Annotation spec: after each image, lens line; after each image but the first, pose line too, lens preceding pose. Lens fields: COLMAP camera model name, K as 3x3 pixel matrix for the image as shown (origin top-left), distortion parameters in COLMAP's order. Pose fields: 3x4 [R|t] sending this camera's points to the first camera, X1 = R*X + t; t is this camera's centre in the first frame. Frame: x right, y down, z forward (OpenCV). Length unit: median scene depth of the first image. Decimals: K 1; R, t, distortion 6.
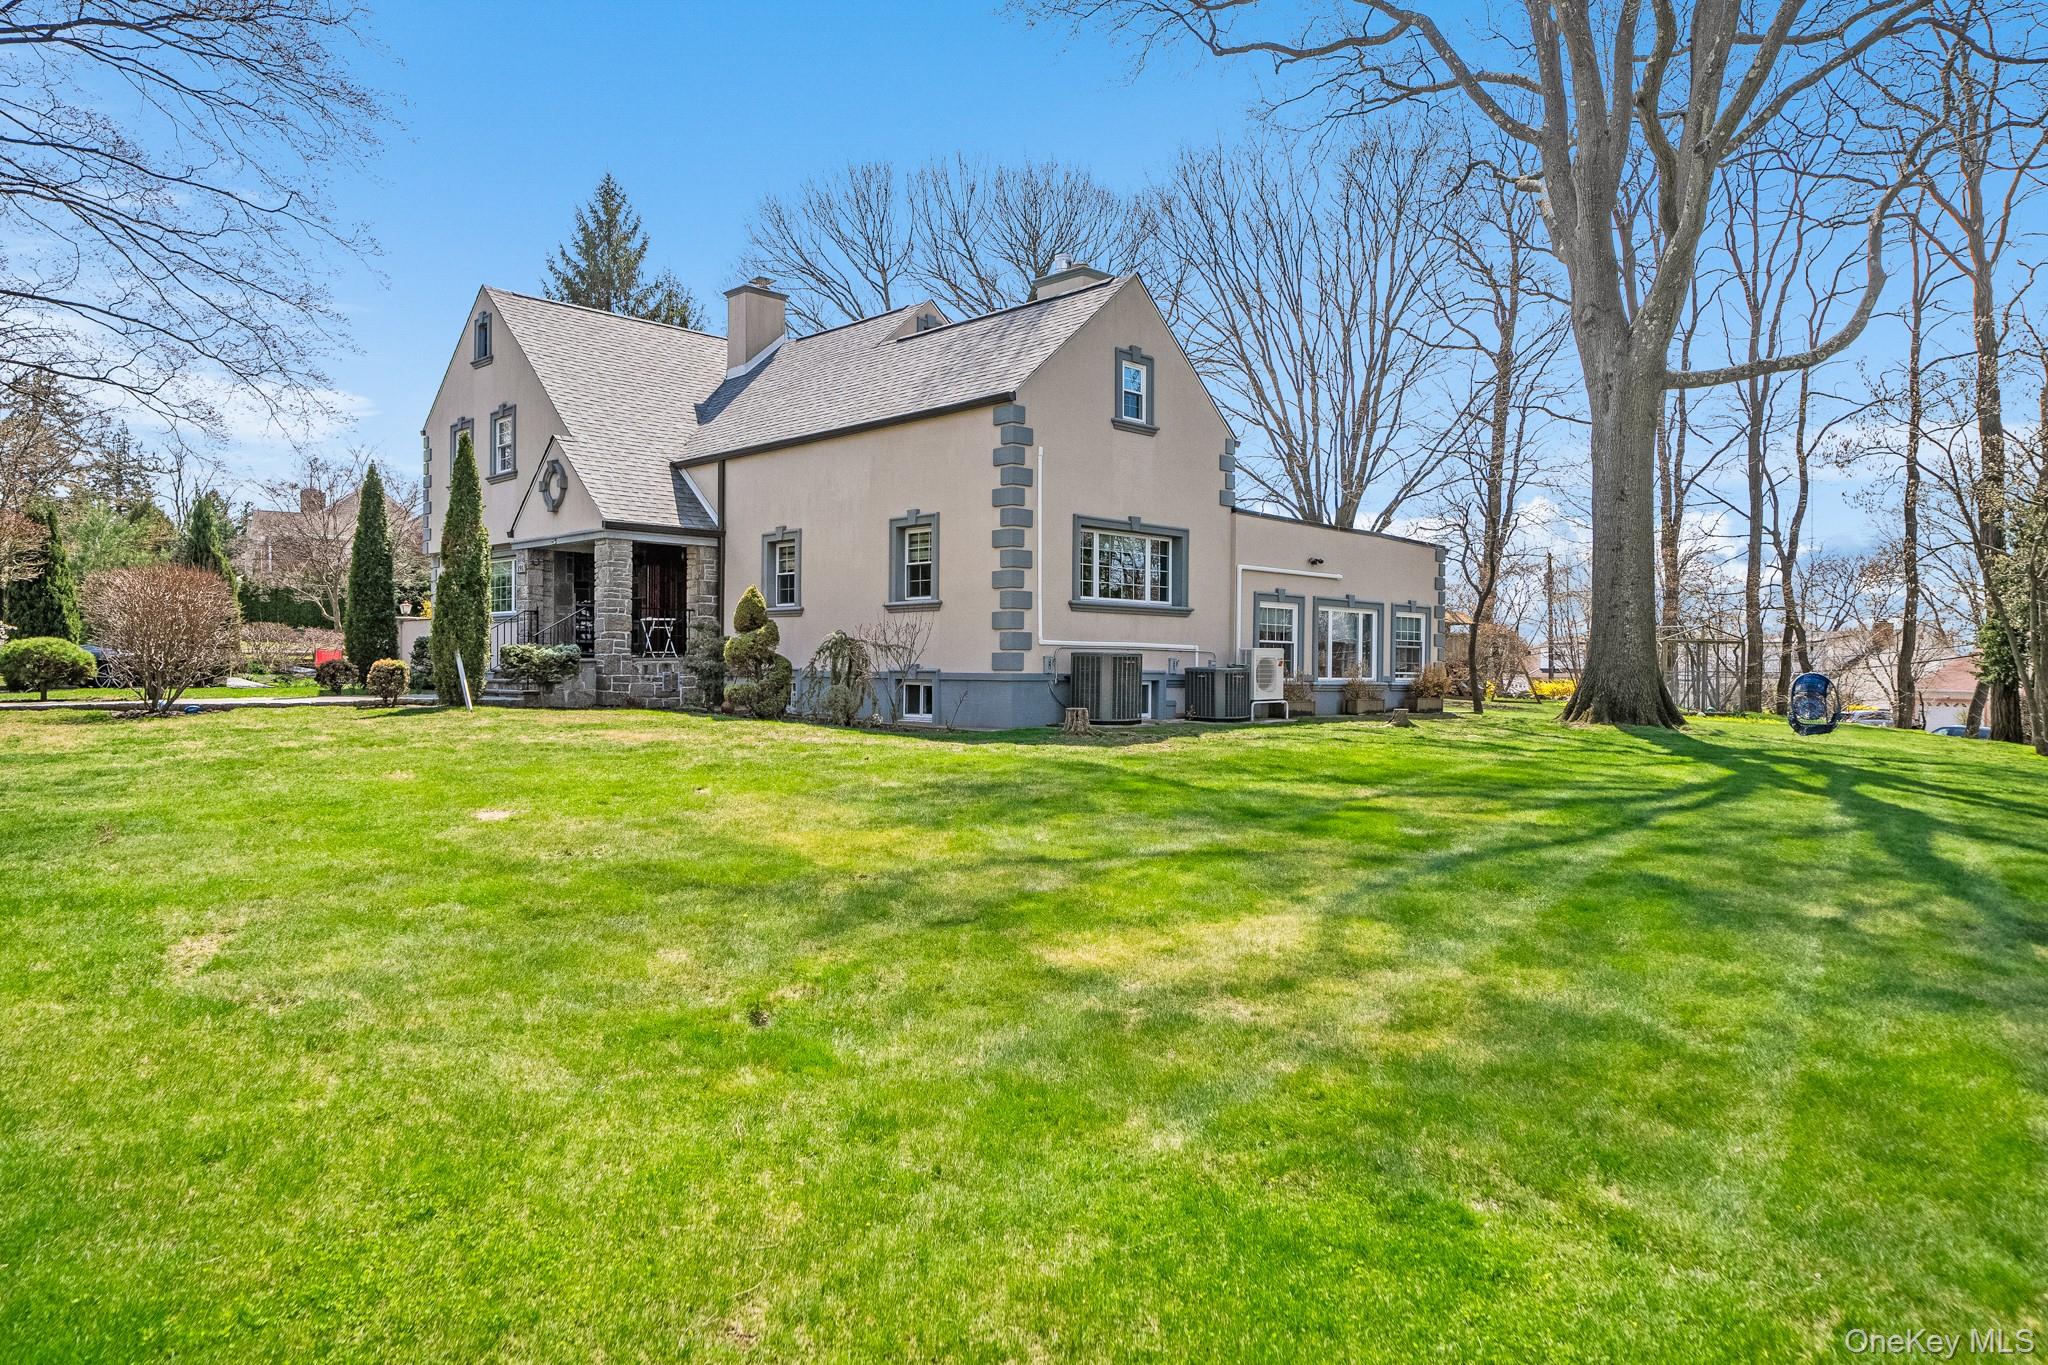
lens RADIAL K [[1343.1, 0, 1025.9], [0, 1343.1, 662.6], [0, 0, 1]] dist [-0.011110, -0.000801]
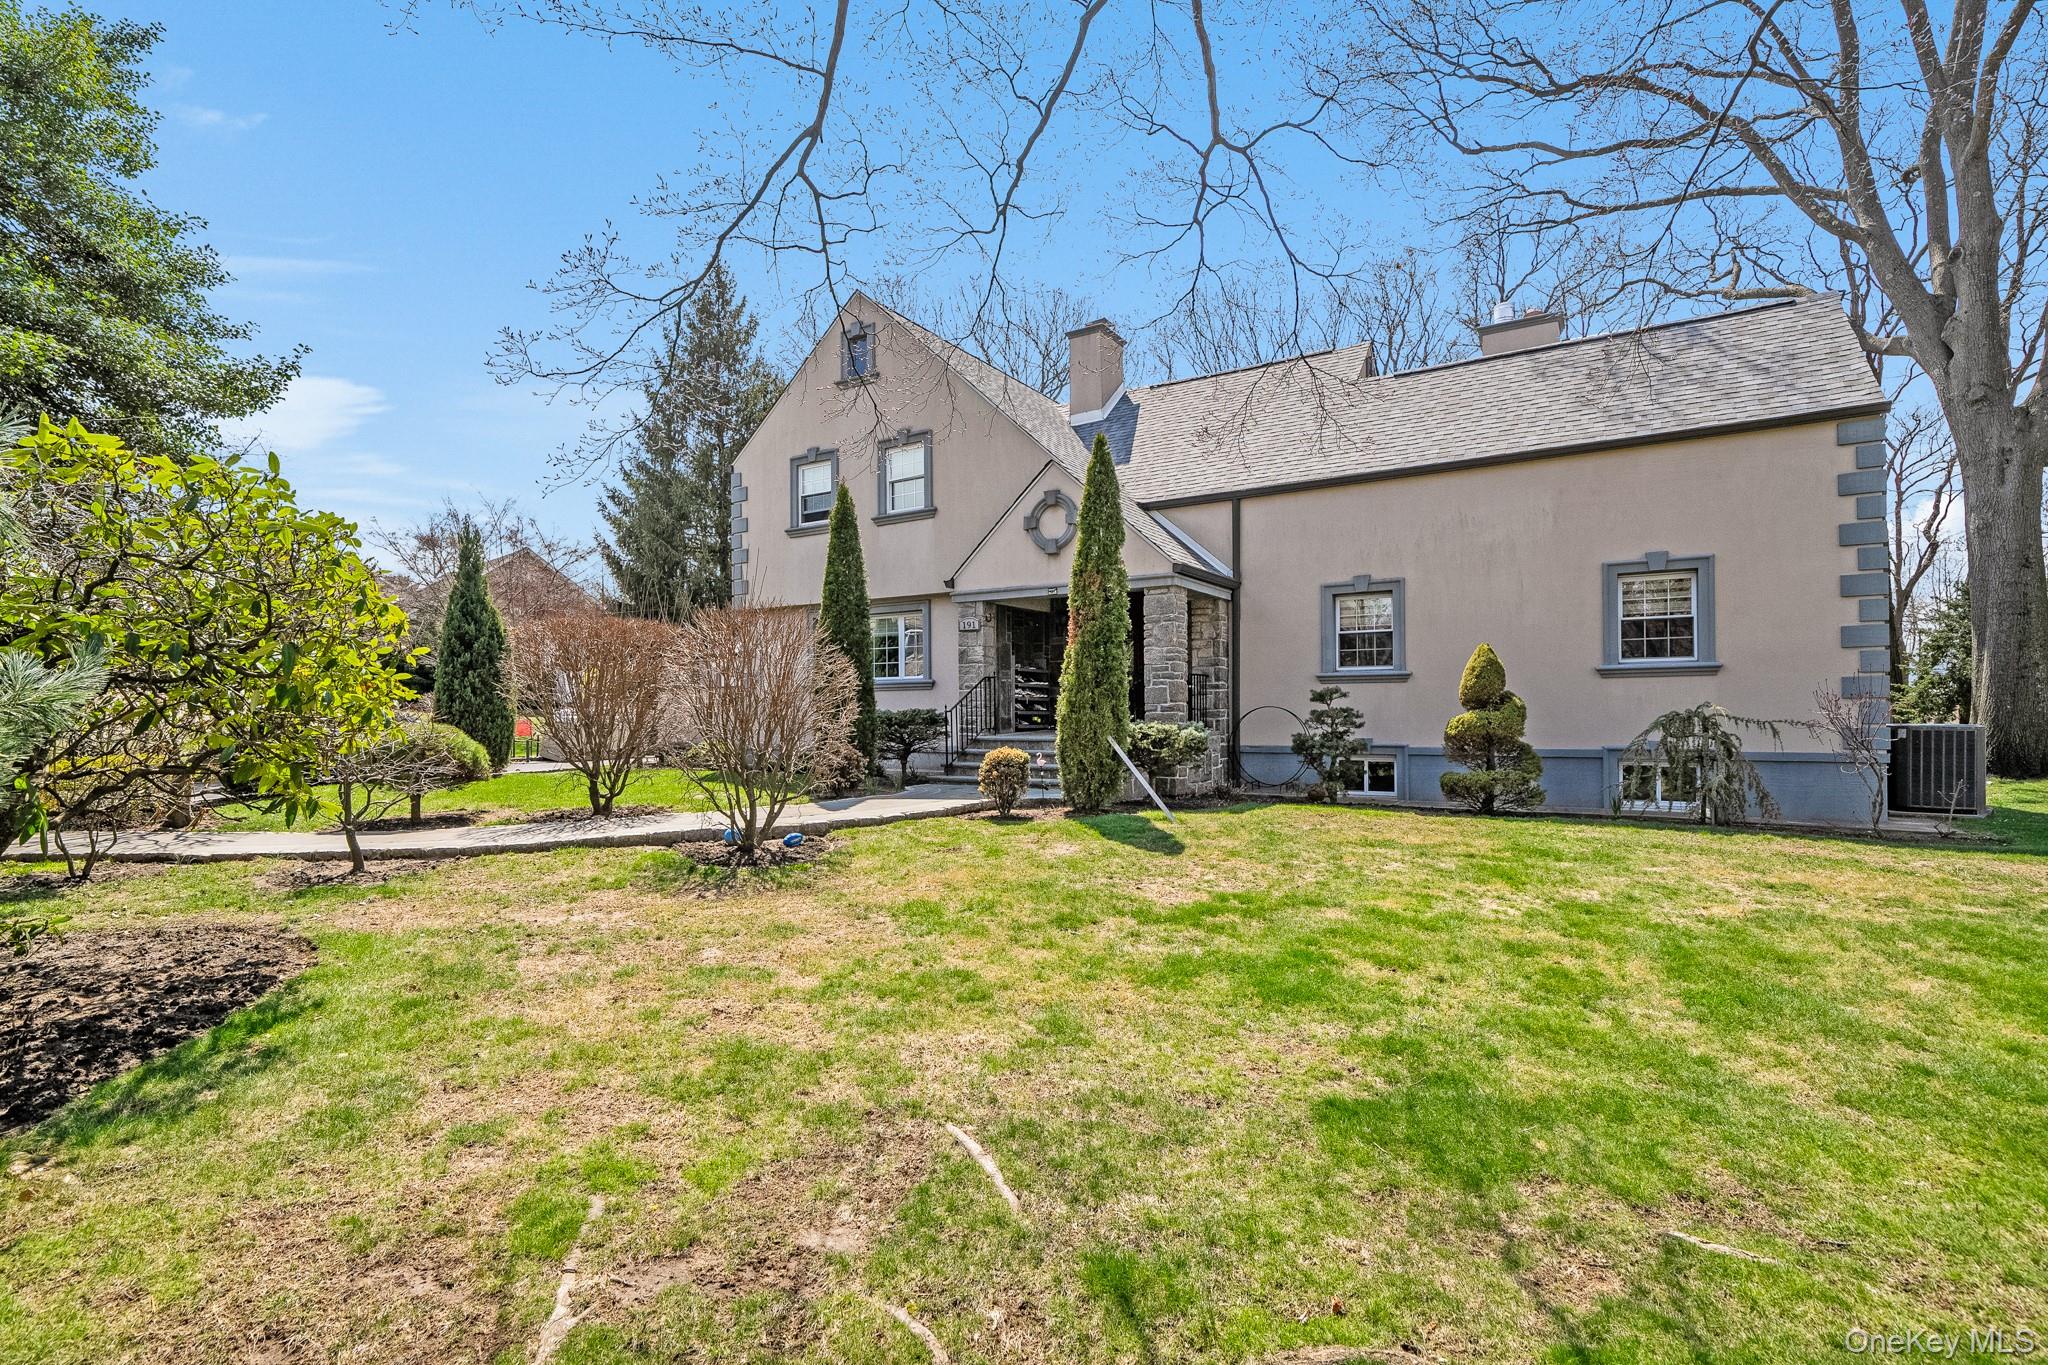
lens RADIAL K [[976.2, 0, 1022.1], [0, 976.2, 702.5], [0, 0, 1]] dist [-0.002083, -0.000306]
pose [[0.974125, -0.009065, 0.225830, -0.499471], [0.011165, 0.999905, -0.008024, -0.018028], [-0.225736, 0.010338, 0.974134, 0.426182]]
